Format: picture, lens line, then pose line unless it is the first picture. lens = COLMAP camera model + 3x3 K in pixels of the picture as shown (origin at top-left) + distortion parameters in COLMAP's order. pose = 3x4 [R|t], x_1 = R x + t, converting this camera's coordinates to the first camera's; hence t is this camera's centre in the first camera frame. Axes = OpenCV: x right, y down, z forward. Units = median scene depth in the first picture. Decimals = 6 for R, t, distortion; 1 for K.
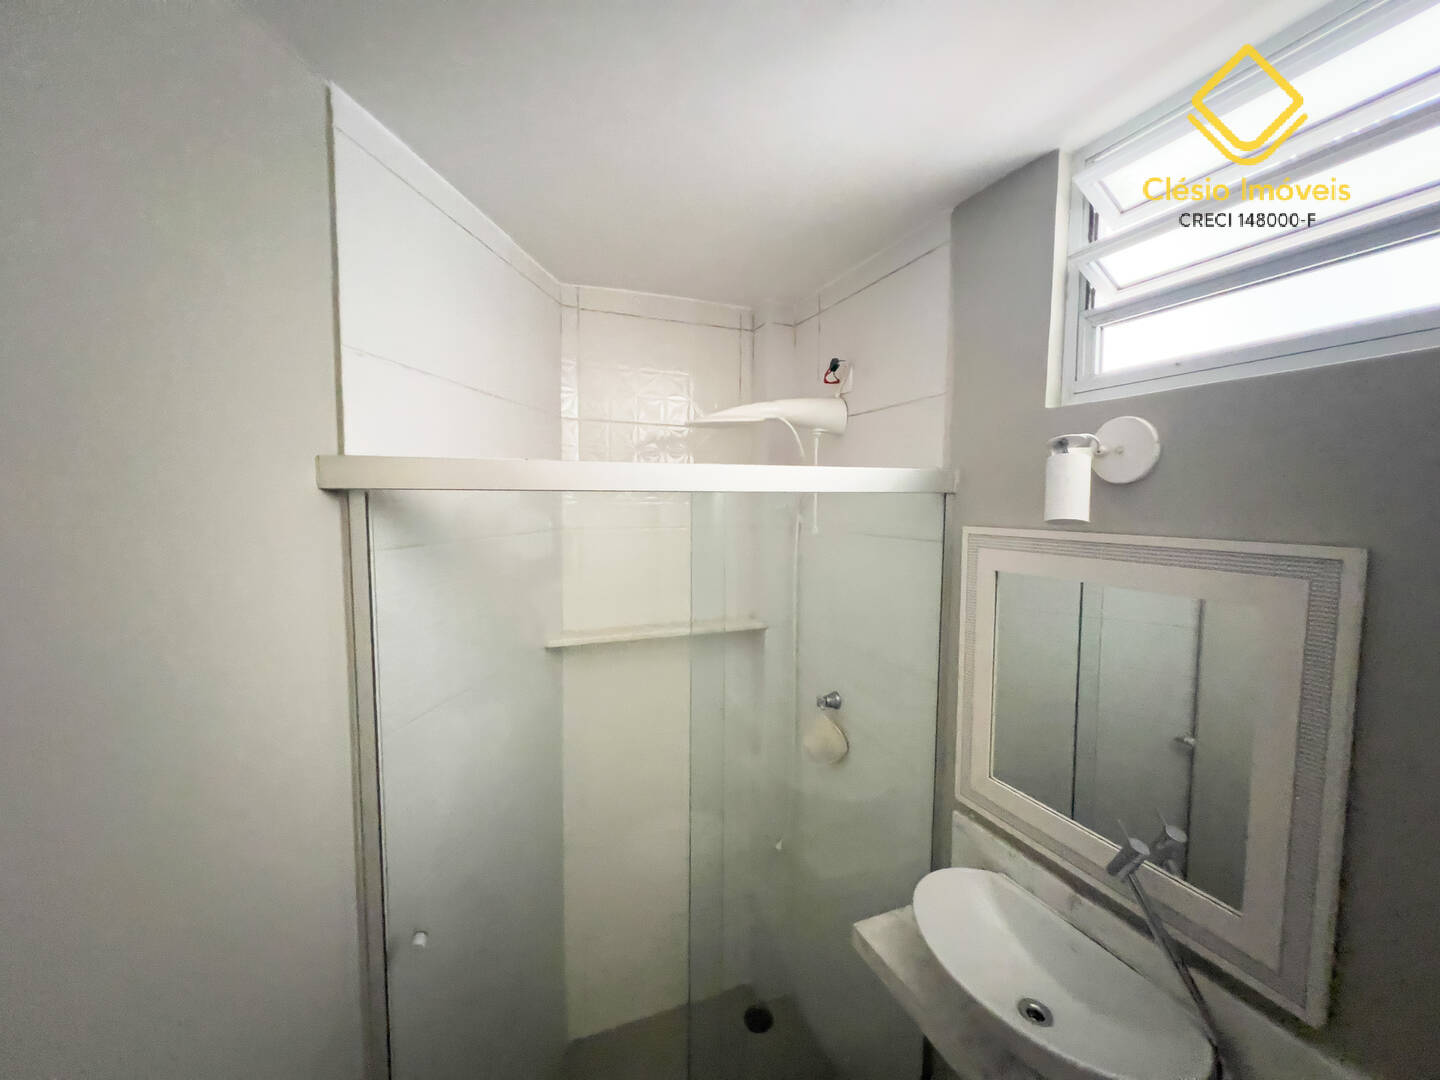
lens RADIAL K [[574.3, 0, 722.6], [0, 574.3, 542.7], [0, 0, 1]] dist [0.000924, 0.000165]
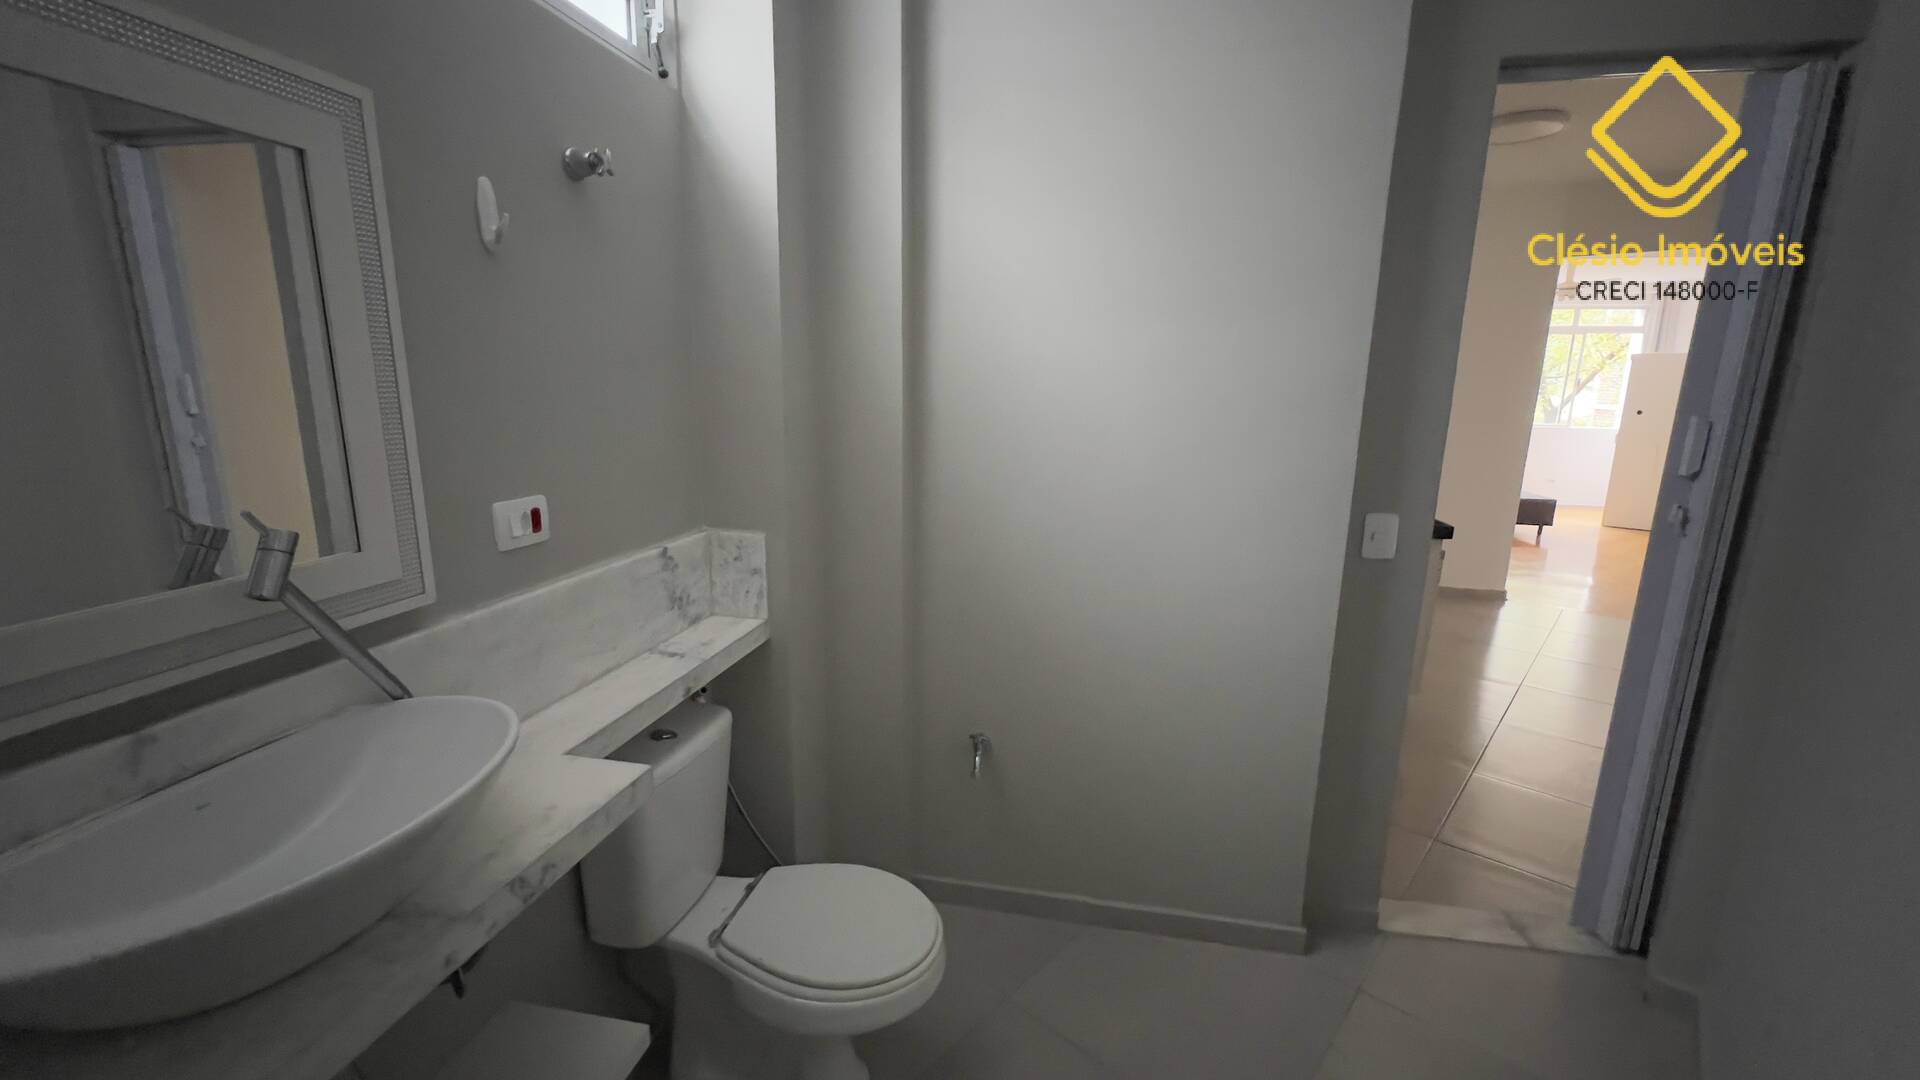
lens RADIAL K [[766.6, 0, 962.3], [0, 766.6, 543.4], [0, 0, 1]] dist [0.001489, 0.000109]
pose [[-0.831838, -0.135132, 0.538317, -0.285322], [0.020083, 0.961944, 0.272506, 0.230591], [-0.554655, 0.237492, -0.797468, 0.912946]]
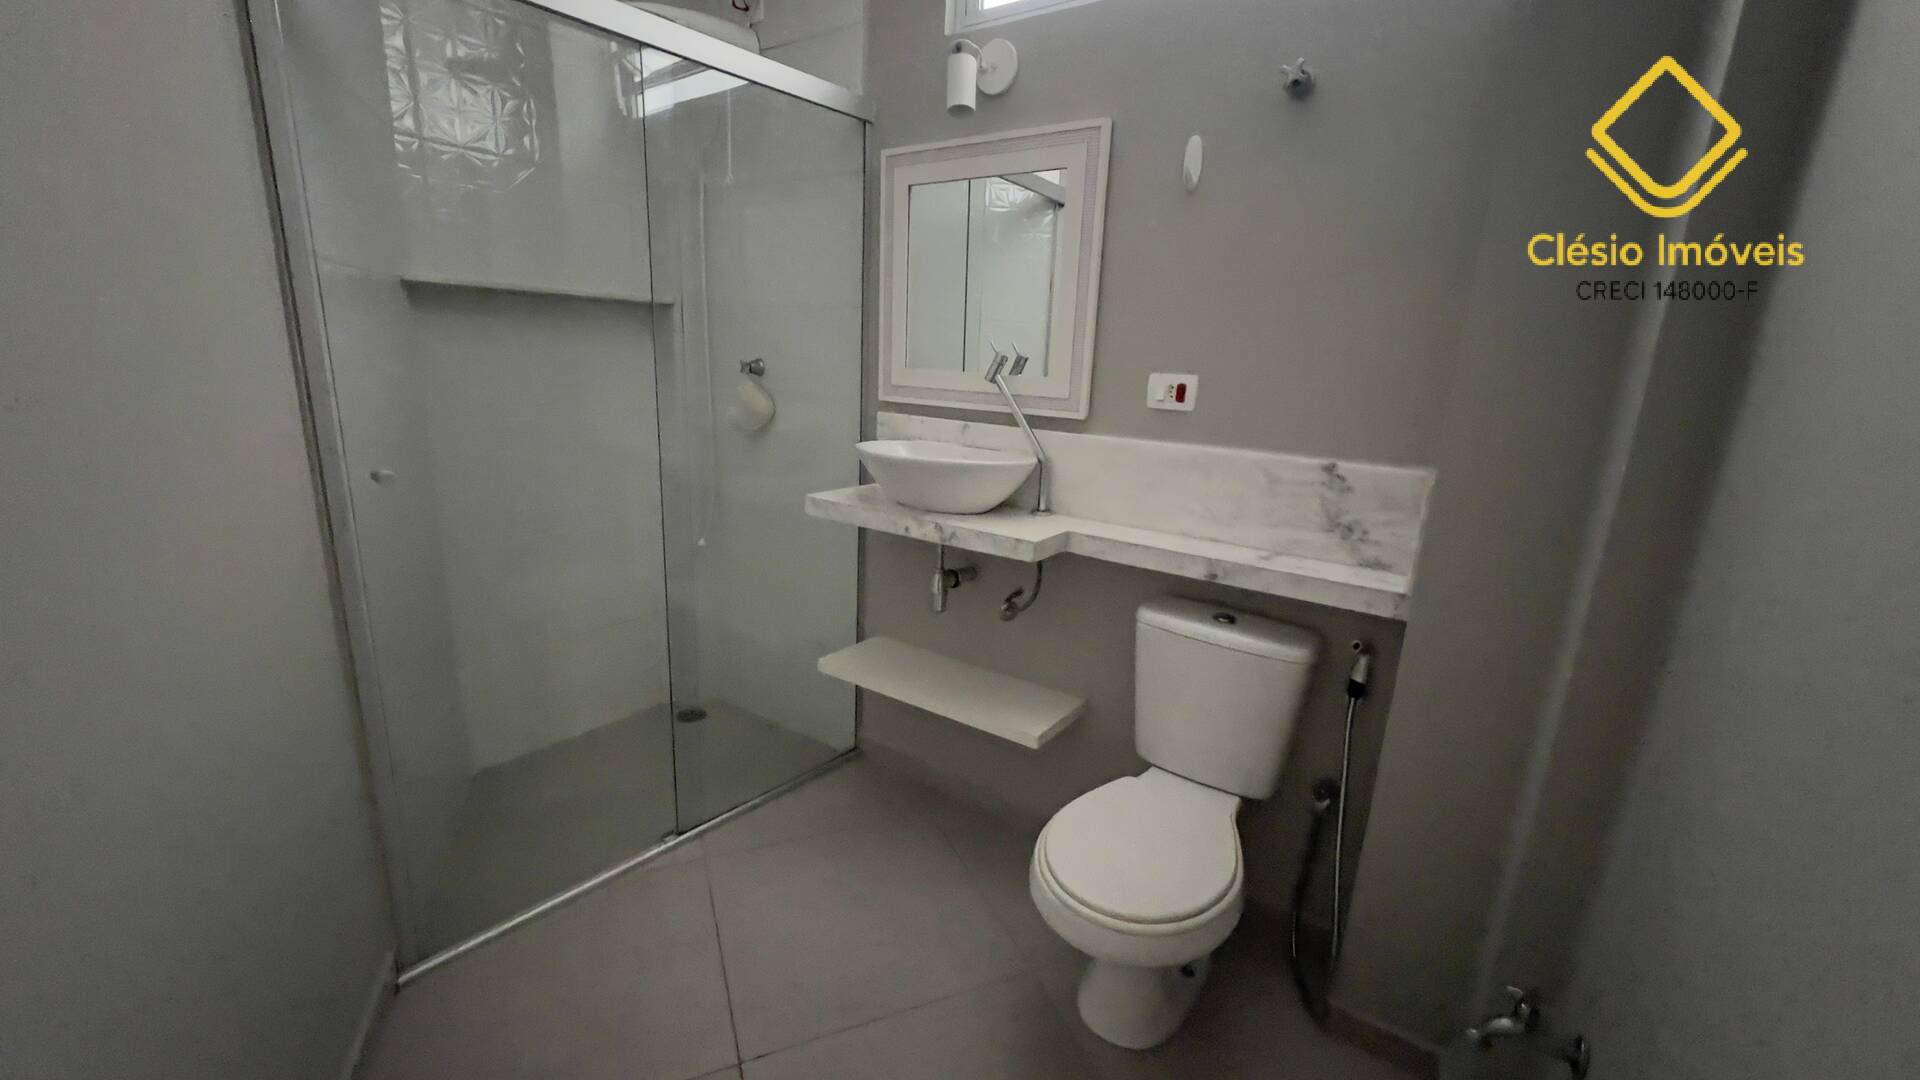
lens RADIAL K [[766.6, 0, 962.3], [0, 766.6, 543.4], [0, 0, 1]] dist [0.001489, 0.000109]
pose [[0.845952, -0.098741, 0.524038, -0.325893], [0.002242, 0.983357, 0.181668, 0.468270], [-0.533255, -0.152507, 0.832094, -0.481285]]
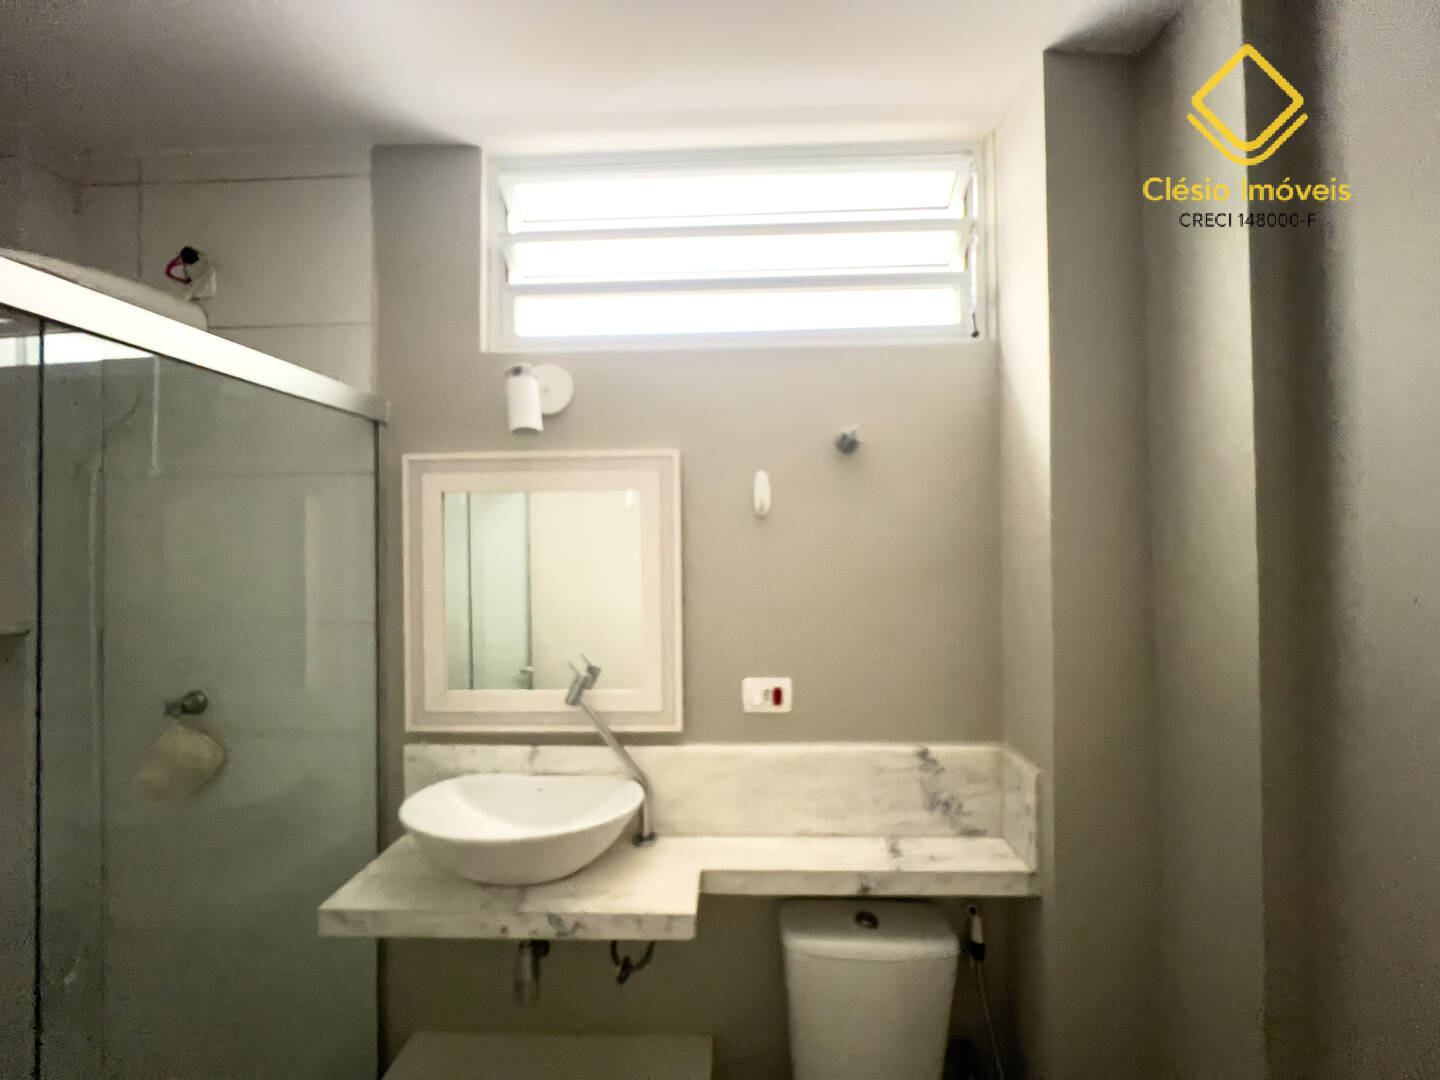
lens RADIAL K [[577.8, 0, 719.6], [0, 577.8, 542.2], [0, 0, 1]] dist [-0.008857, 0.000160]
pose [[0.407821, -0.001963, 0.913060, -0.285661], [0.082506, 0.995986, -0.034710, 0.210312], [-0.909327, 0.089489, 0.406346, 0.088747]]
